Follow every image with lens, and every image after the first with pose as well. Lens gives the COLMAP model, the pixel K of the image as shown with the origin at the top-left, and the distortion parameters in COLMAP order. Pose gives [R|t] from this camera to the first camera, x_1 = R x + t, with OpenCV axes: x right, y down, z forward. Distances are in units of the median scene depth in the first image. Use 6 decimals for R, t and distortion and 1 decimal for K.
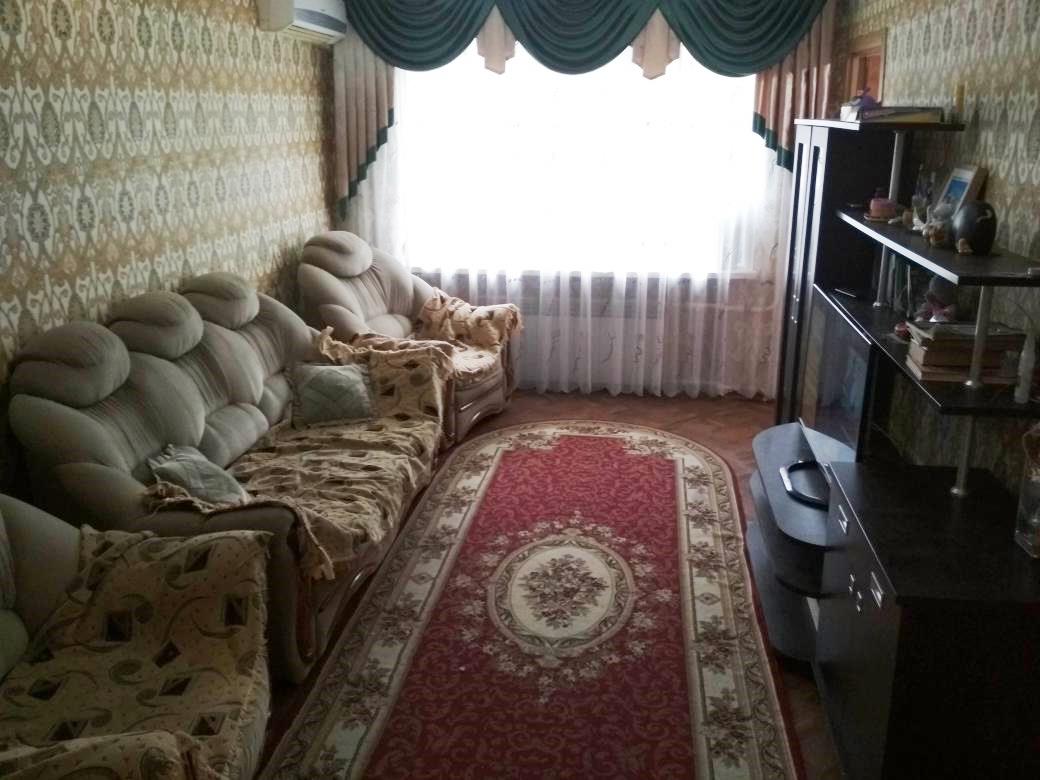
lens RADIAL K [[928.8, 0, 520.0], [0, 928.8, 390.0], [0, 0, 1]] dist [0.108980, -0.215232]
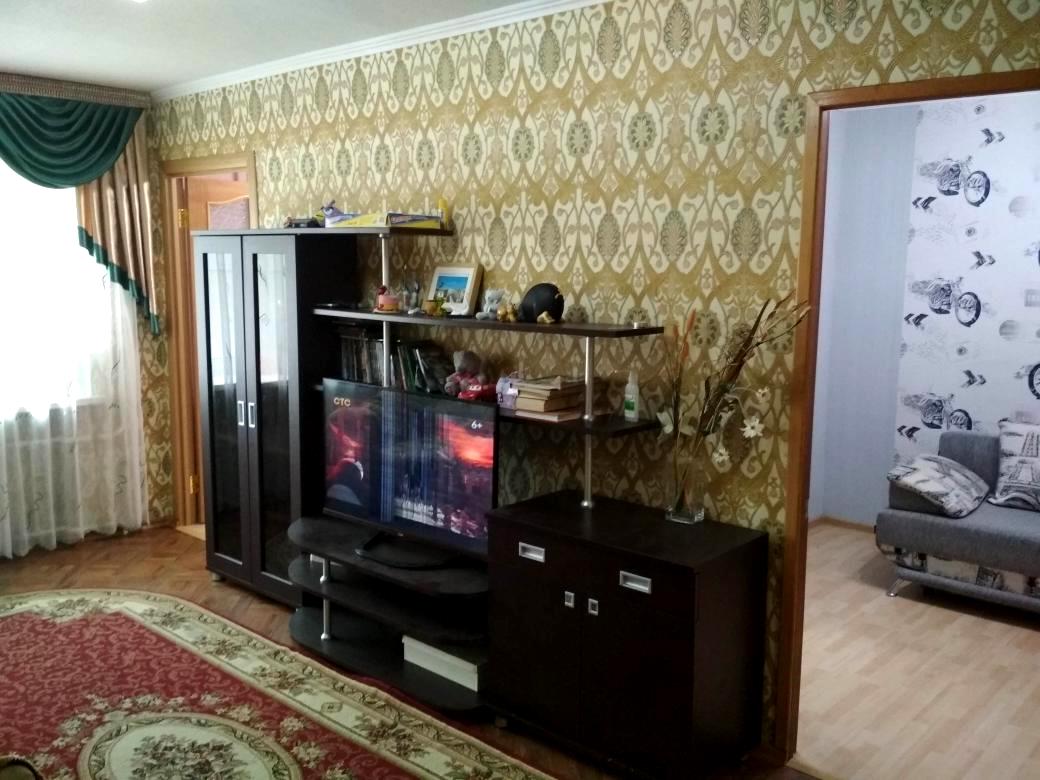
lens RADIAL K [[928.8, 0, 520.0], [0, 928.8, 390.0], [0, 0, 1]] dist [0.108980, -0.215232]
pose [[0.563487, -0.112734, 0.818397, -0.369642], [0.229760, 0.972947, -0.024173, -0.020549], [-0.793532, 0.201656, 0.574145, 0.197169]]
